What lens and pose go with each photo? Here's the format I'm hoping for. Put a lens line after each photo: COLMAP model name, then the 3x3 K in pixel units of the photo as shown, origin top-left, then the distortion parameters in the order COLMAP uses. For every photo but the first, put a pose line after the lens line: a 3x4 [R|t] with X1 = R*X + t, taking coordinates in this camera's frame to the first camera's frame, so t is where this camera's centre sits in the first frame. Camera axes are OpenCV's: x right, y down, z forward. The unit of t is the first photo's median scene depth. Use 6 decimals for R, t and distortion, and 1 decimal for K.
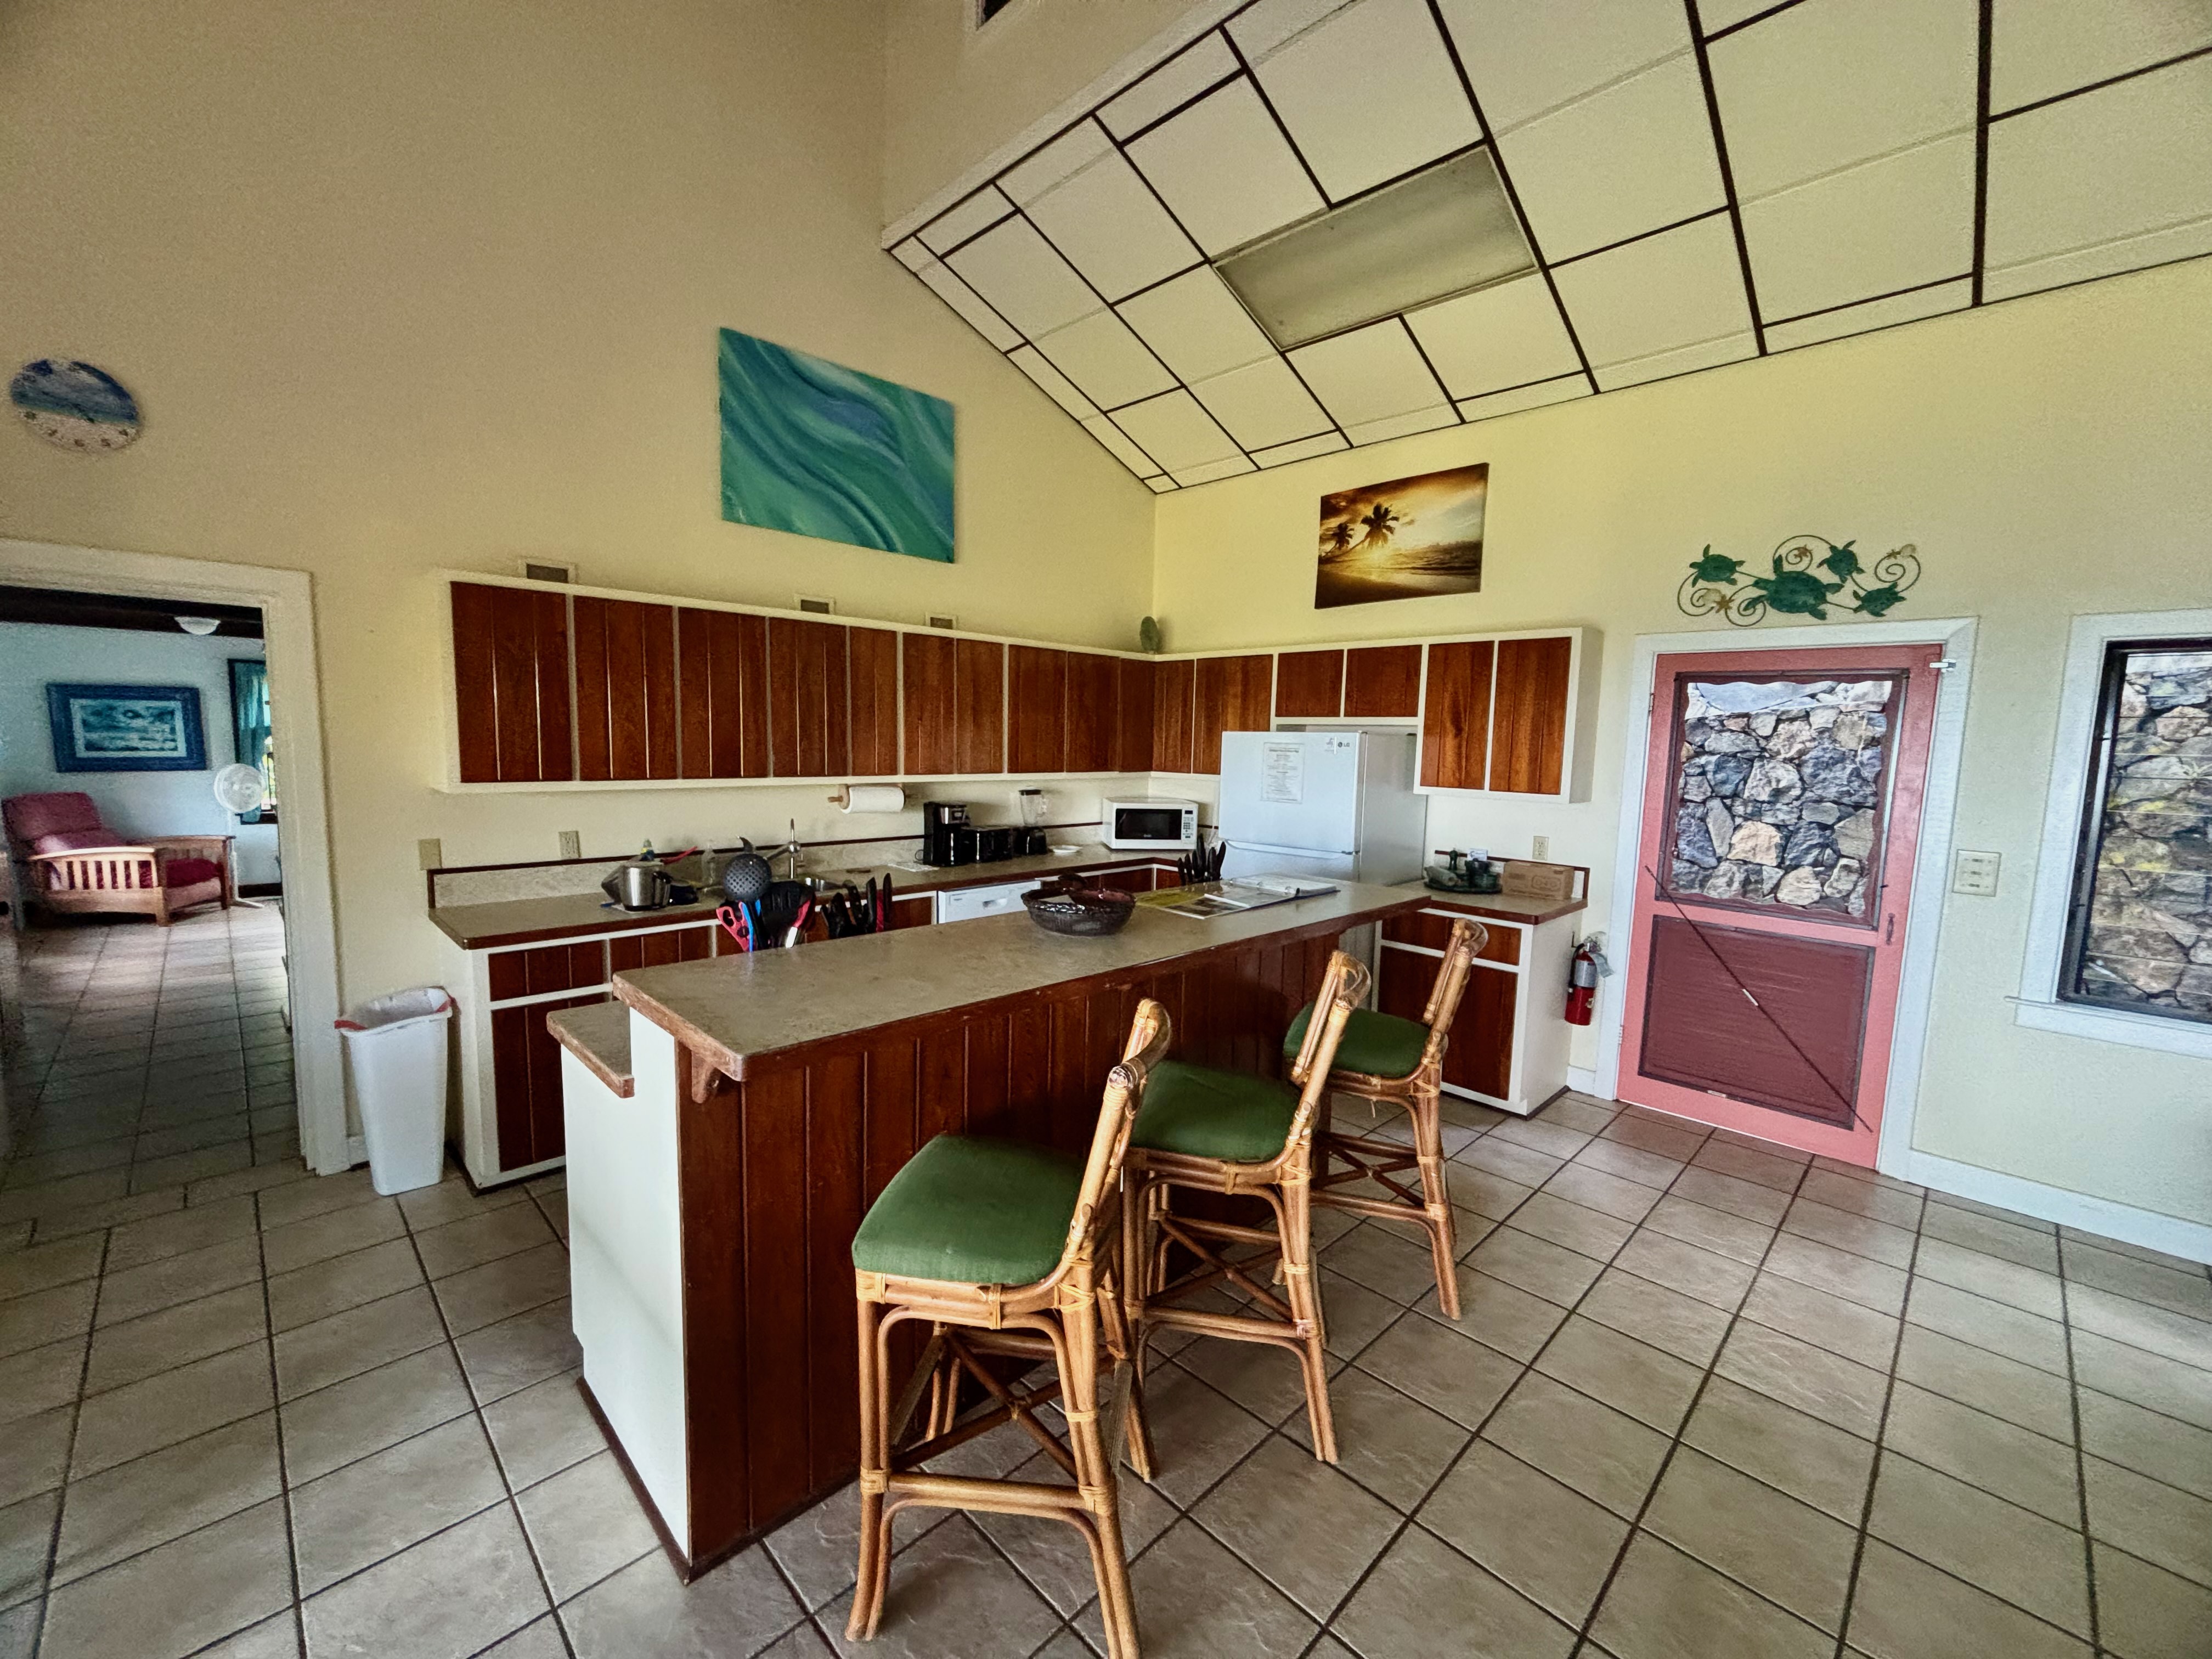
lens RADIAL K [[897.0, 0, 1099.5], [0, 897.0, 828.6], [0, 0, 1]] dist [-0.000322, -0.000050]
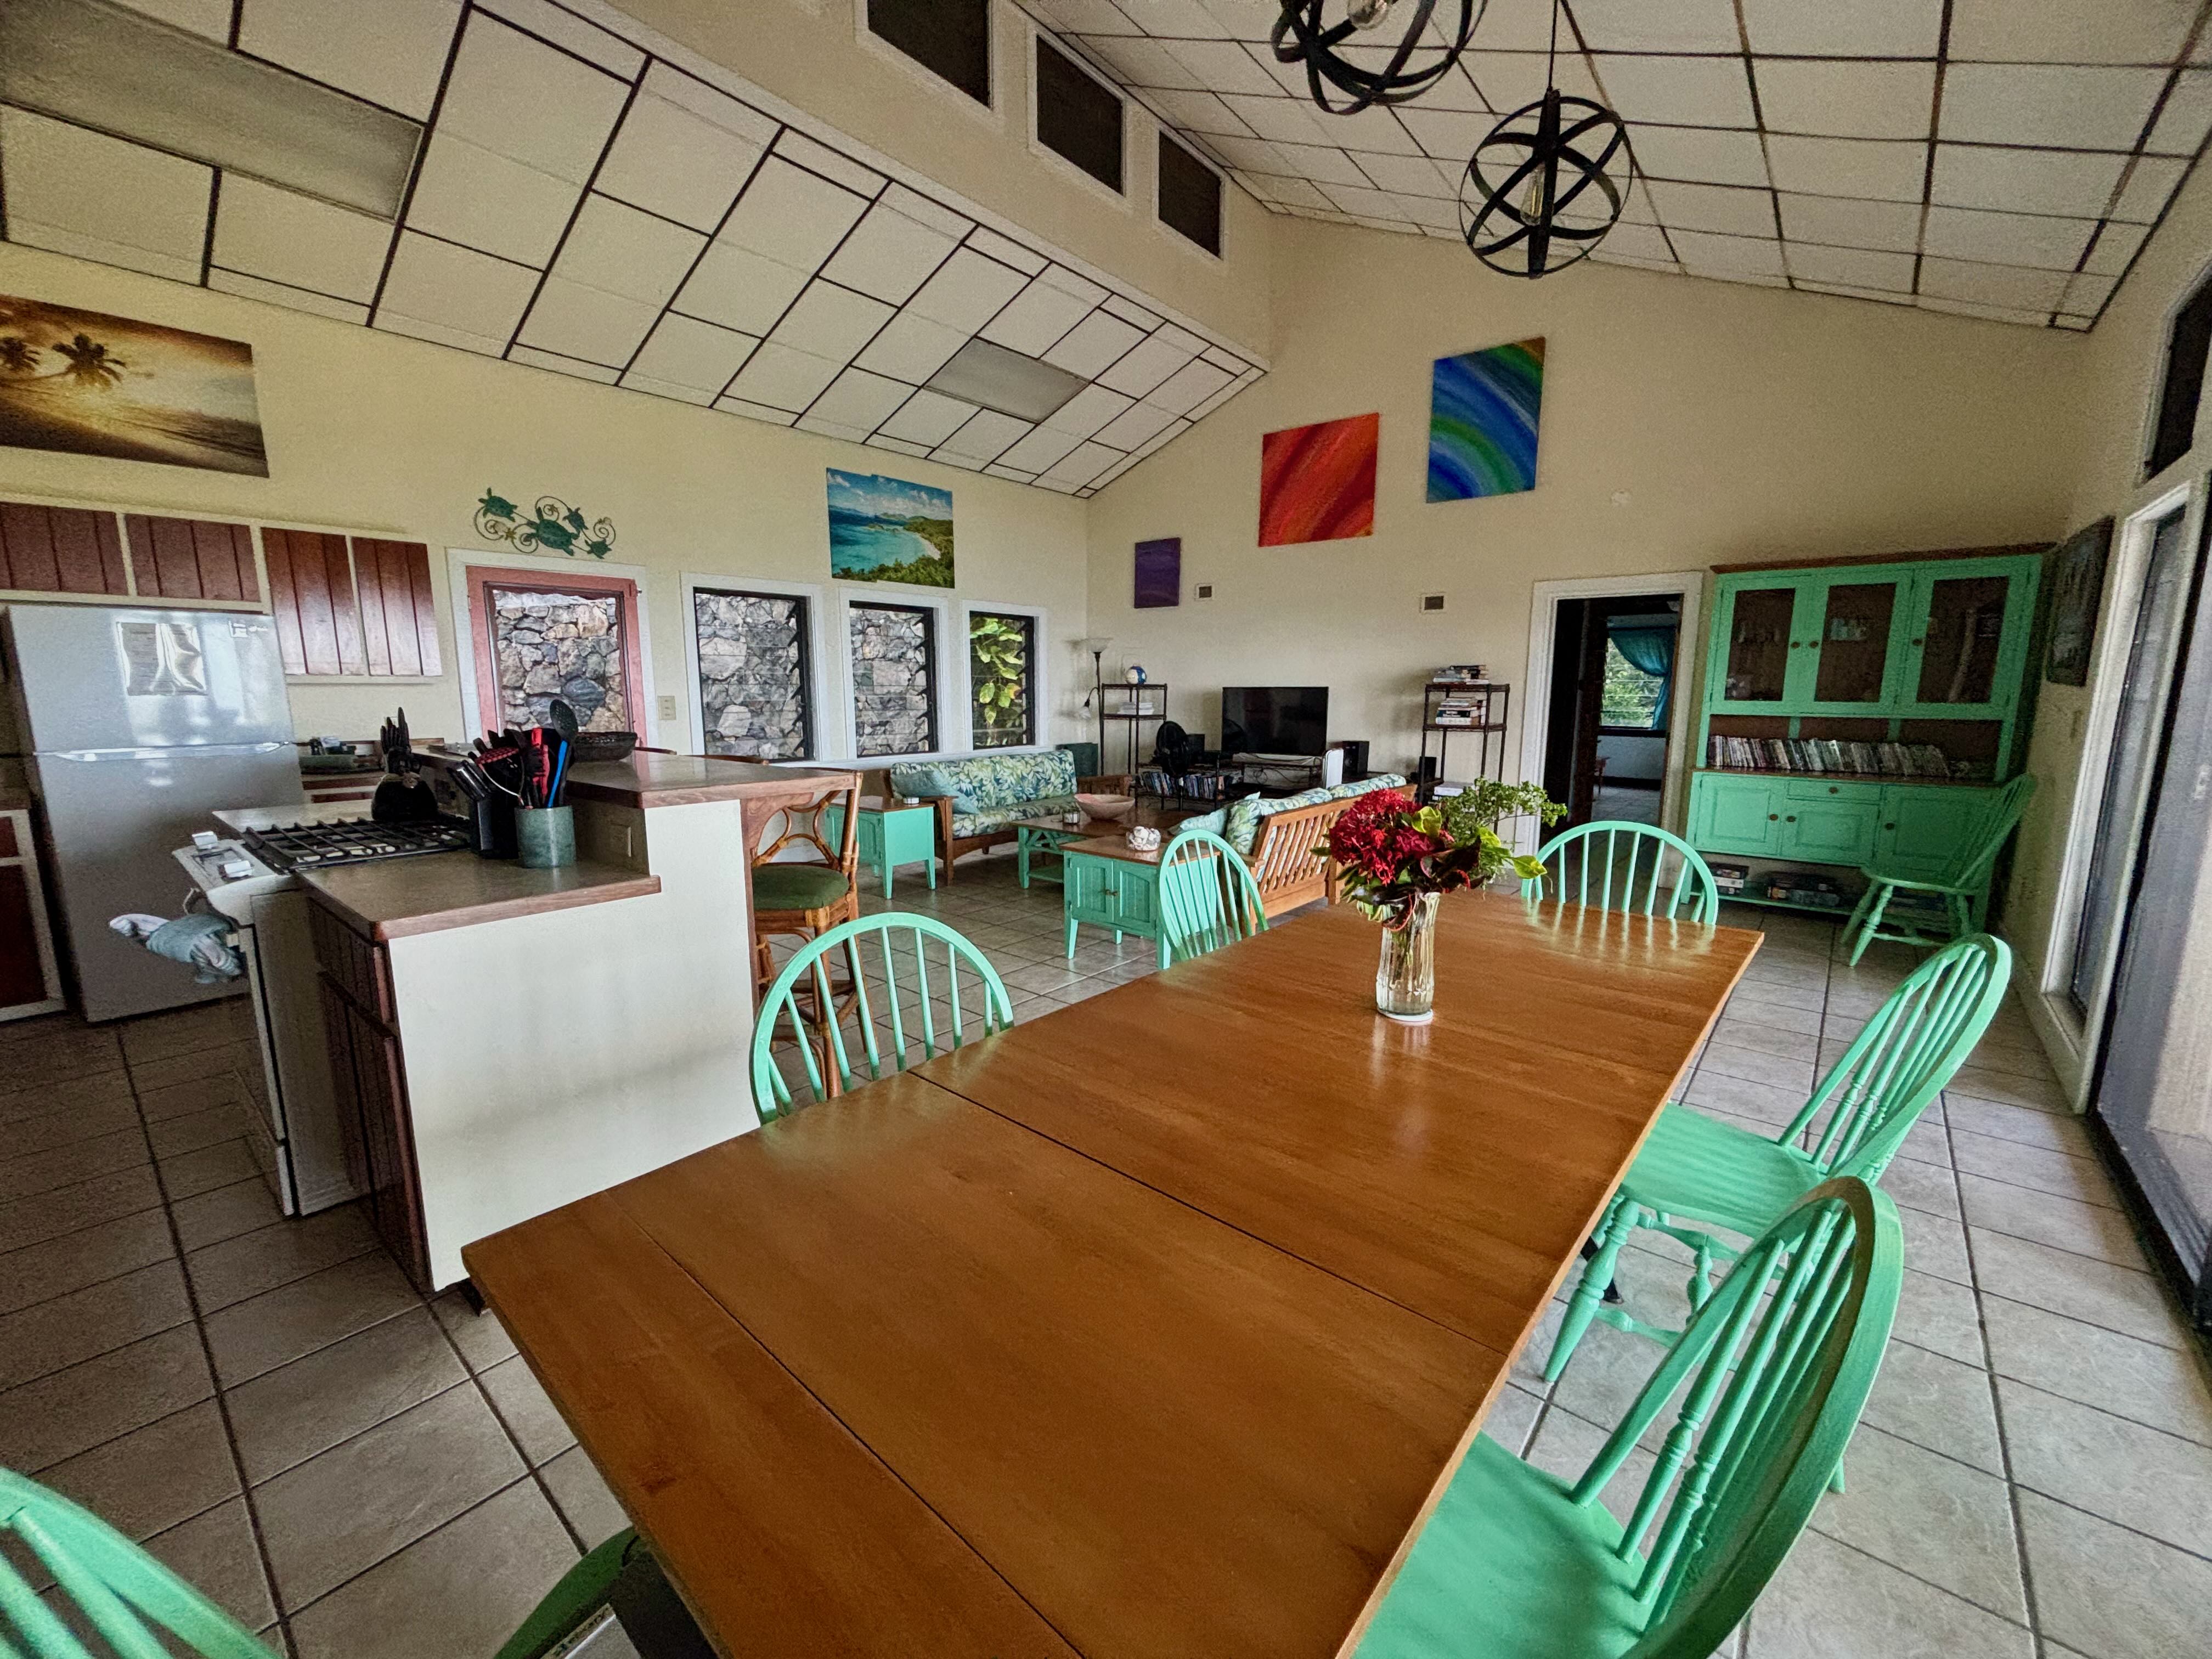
lens RADIAL K [[897.0, 0, 1099.5], [0, 897.0, 828.6], [0, 0, 1]] dist [-0.000322, -0.000050]
pose [[-0.104971, -0.189338, 0.976285, -0.801408], [0.101108, 0.974590, 0.199880, 0.011205], [-0.989322, 0.119692, -0.083160, 0.237530]]
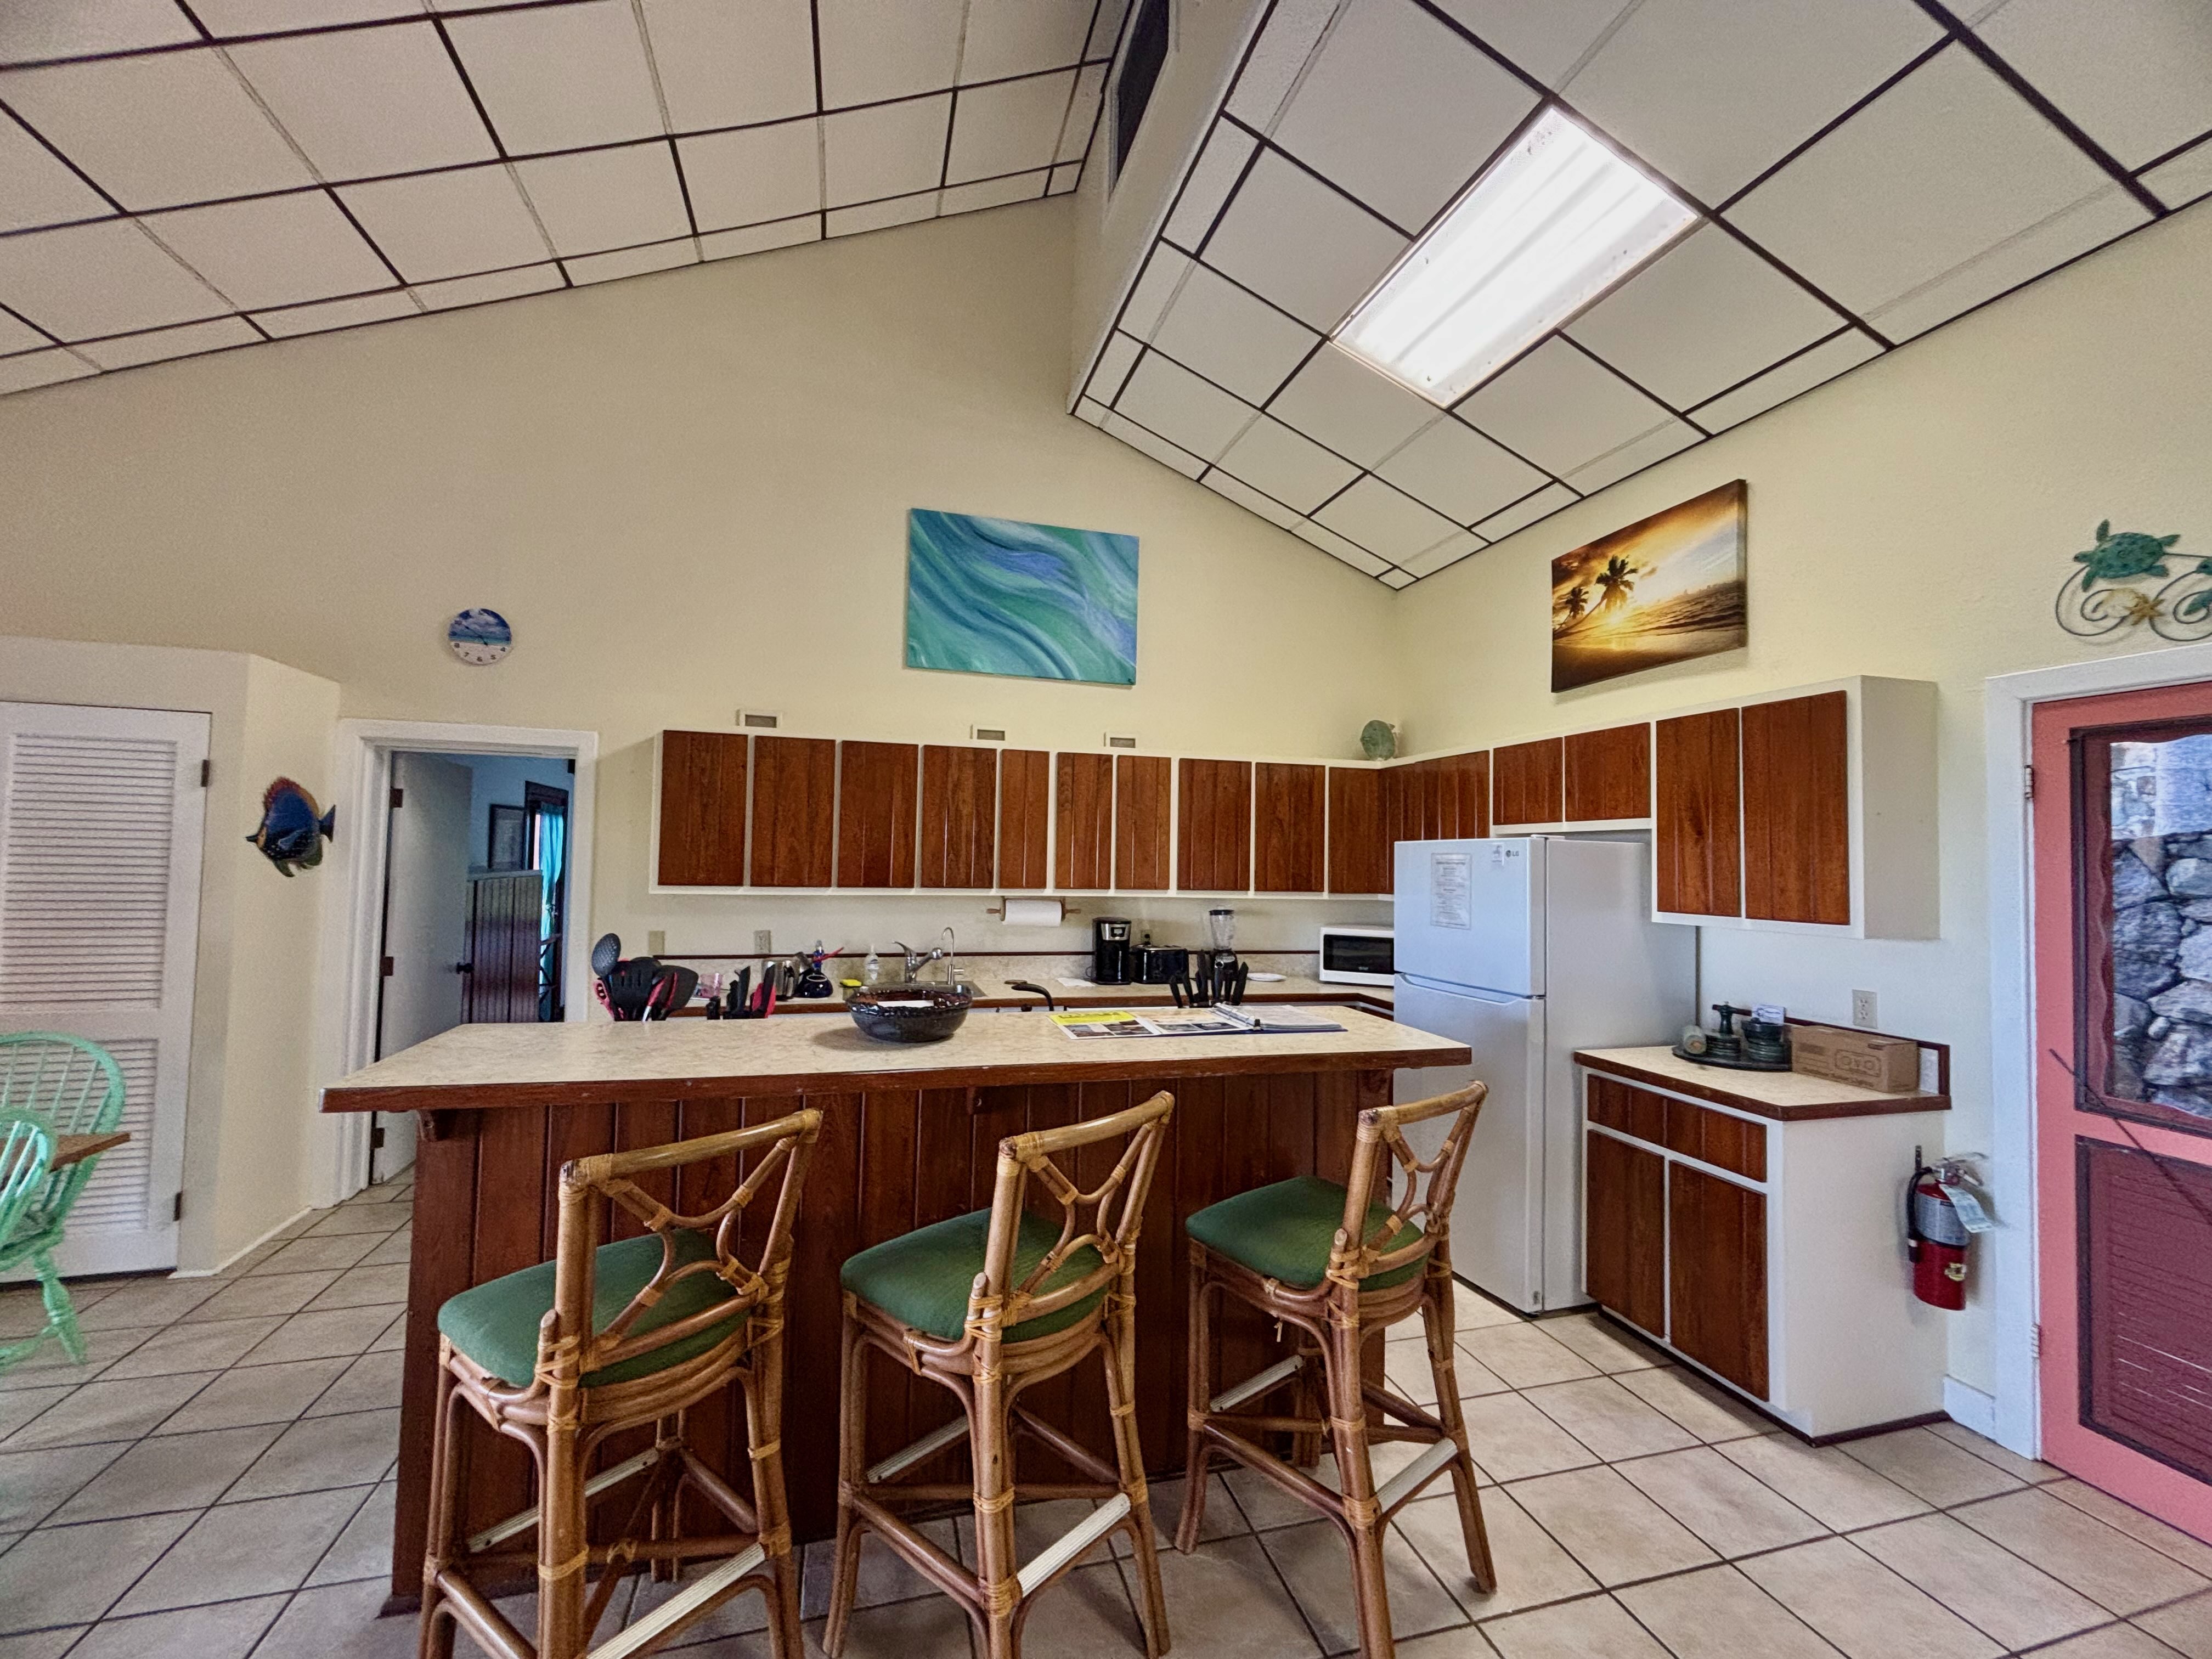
lens RADIAL K [[891.6, 0, 1095.9], [0, 891.6, 830.2], [0, 0, 1]] dist [0.001293, 0.000033]
pose [[0.872598, -0.023104, -0.487893, 0.344537], [-0.050536, 0.989249, -0.137230, 0.011323], [0.485818, 0.144403, 0.862049, 0.154589]]
